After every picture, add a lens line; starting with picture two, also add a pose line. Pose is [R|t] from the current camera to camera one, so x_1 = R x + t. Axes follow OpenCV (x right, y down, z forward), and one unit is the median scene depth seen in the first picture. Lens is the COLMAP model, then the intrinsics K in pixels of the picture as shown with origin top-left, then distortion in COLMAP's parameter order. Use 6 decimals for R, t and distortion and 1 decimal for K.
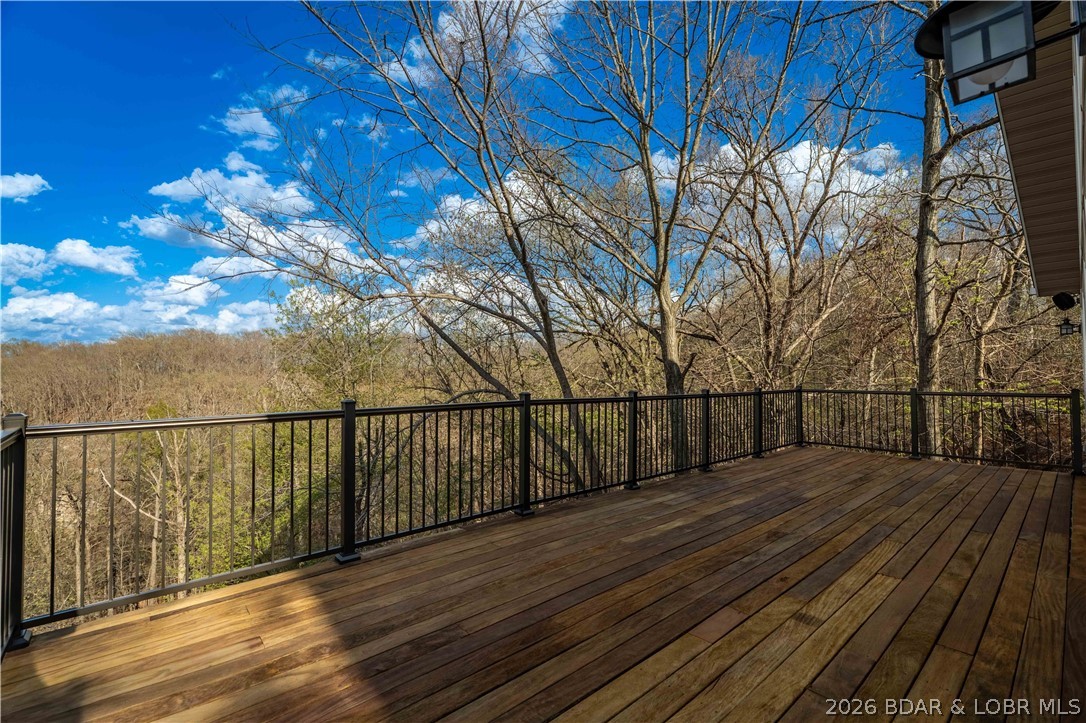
lens RADIAL K [[487.8, 0, 547.1], [0, 487.8, 368.2], [0, 0, 1]] dist [0.000006, -0.000951]
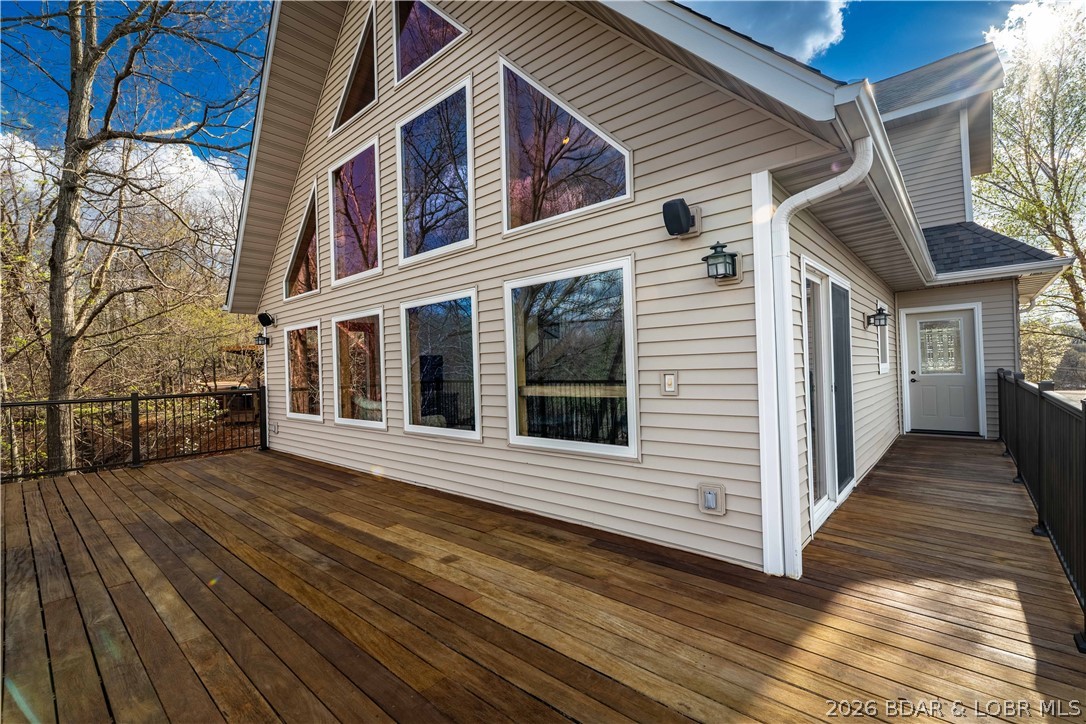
lens RADIAL K [[487.8, 0, 550.3], [0, 487.8, 360.0], [0, 0, 1]] dist [0.000006, -0.000951]
pose [[-0.099952, 0.006489, 0.994971, -0.406040], [0.023917, 0.999705, -0.004118, 0.001270], [-0.994705, 0.023385, -0.100078, 0.447972]]
